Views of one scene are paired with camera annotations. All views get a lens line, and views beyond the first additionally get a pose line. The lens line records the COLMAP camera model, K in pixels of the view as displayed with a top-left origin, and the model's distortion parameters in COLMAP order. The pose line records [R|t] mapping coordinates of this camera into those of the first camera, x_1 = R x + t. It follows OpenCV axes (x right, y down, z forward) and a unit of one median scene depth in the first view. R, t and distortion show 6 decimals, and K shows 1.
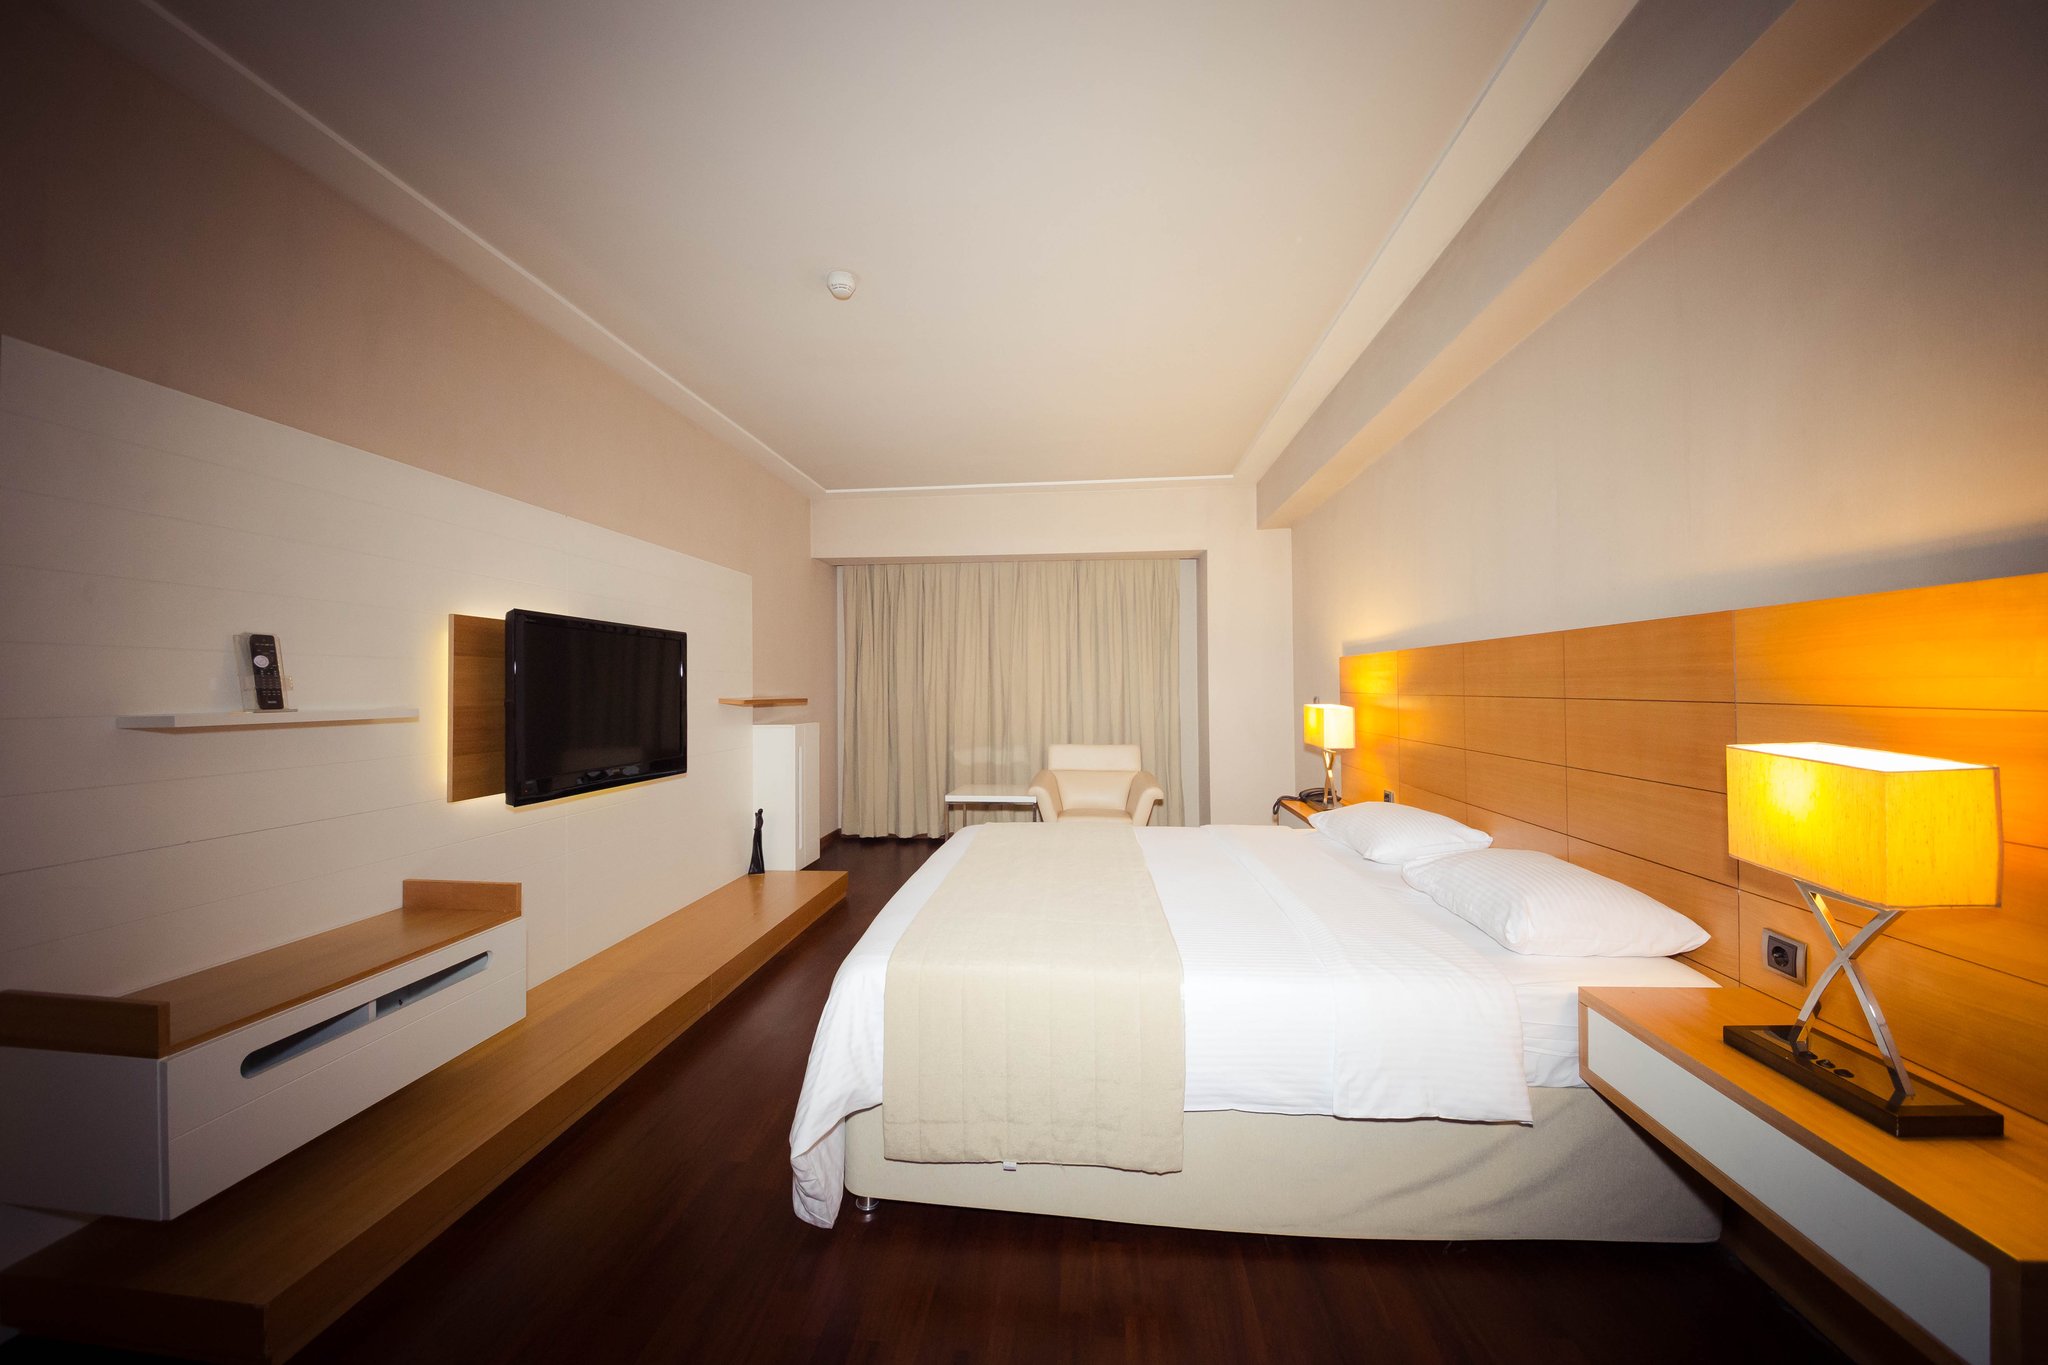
lens RADIAL K [[735.5, 0, 1024.1], [0, 735.5, 675.1], [0, 0, 1]] dist [-0.000208, -0.000040]
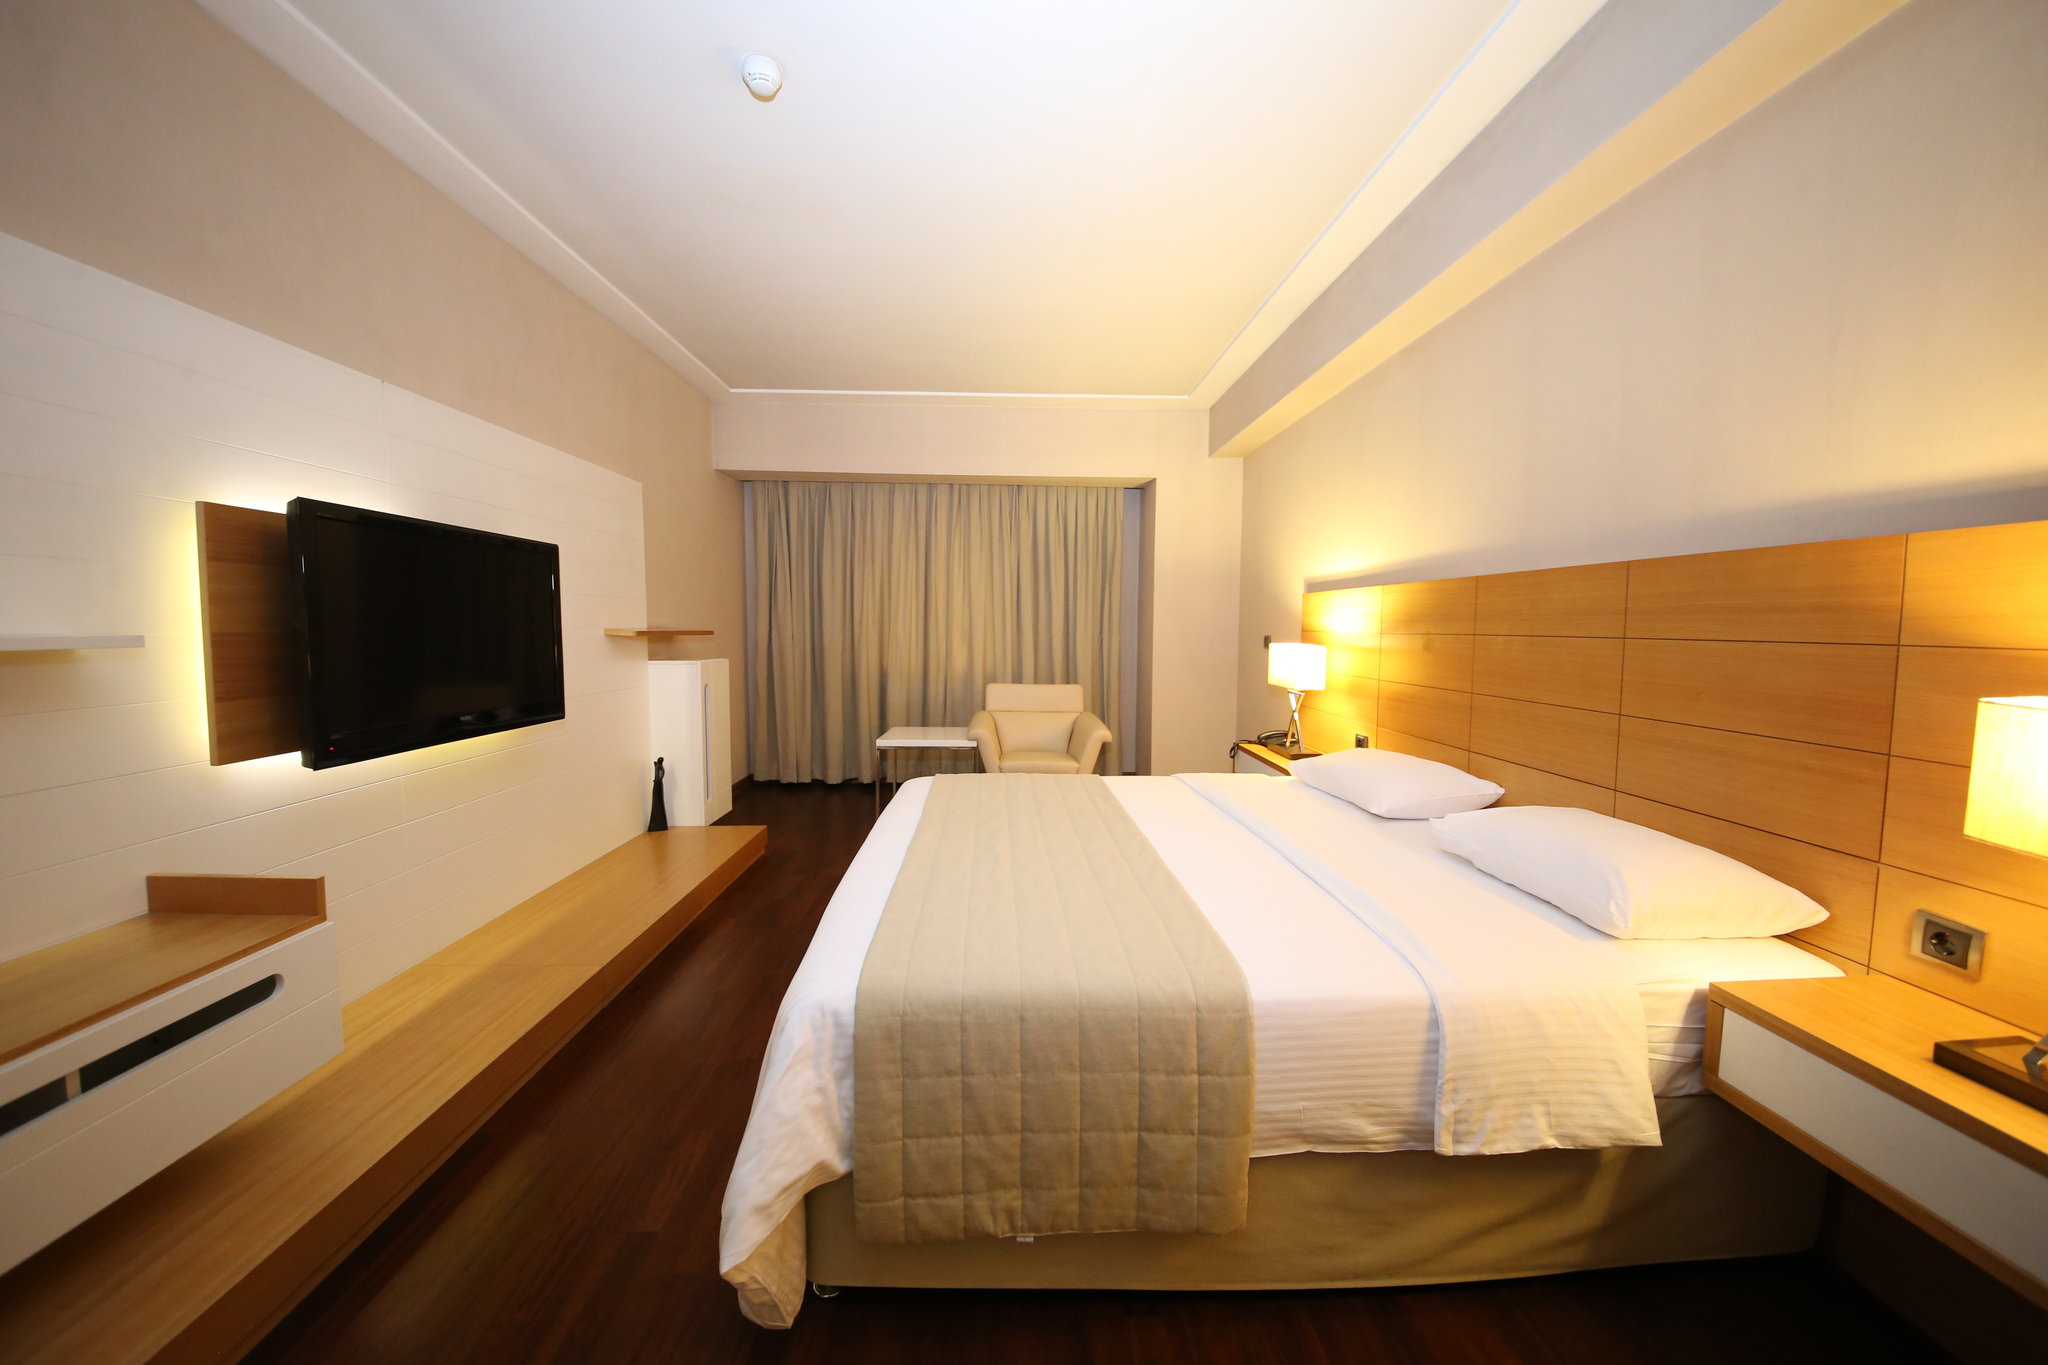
lens RADIAL K [[720.3, 0, 1022.6], [0, 720.3, 675.0], [0, 0, 1]] dist [-0.017428, -0.000061]
pose [[0.991617, 0.004927, 0.129121, -0.068164], [-0.016244, 0.996099, 0.086738, 0.009377], [-0.128190, -0.088109, 0.987828, 0.179984]]
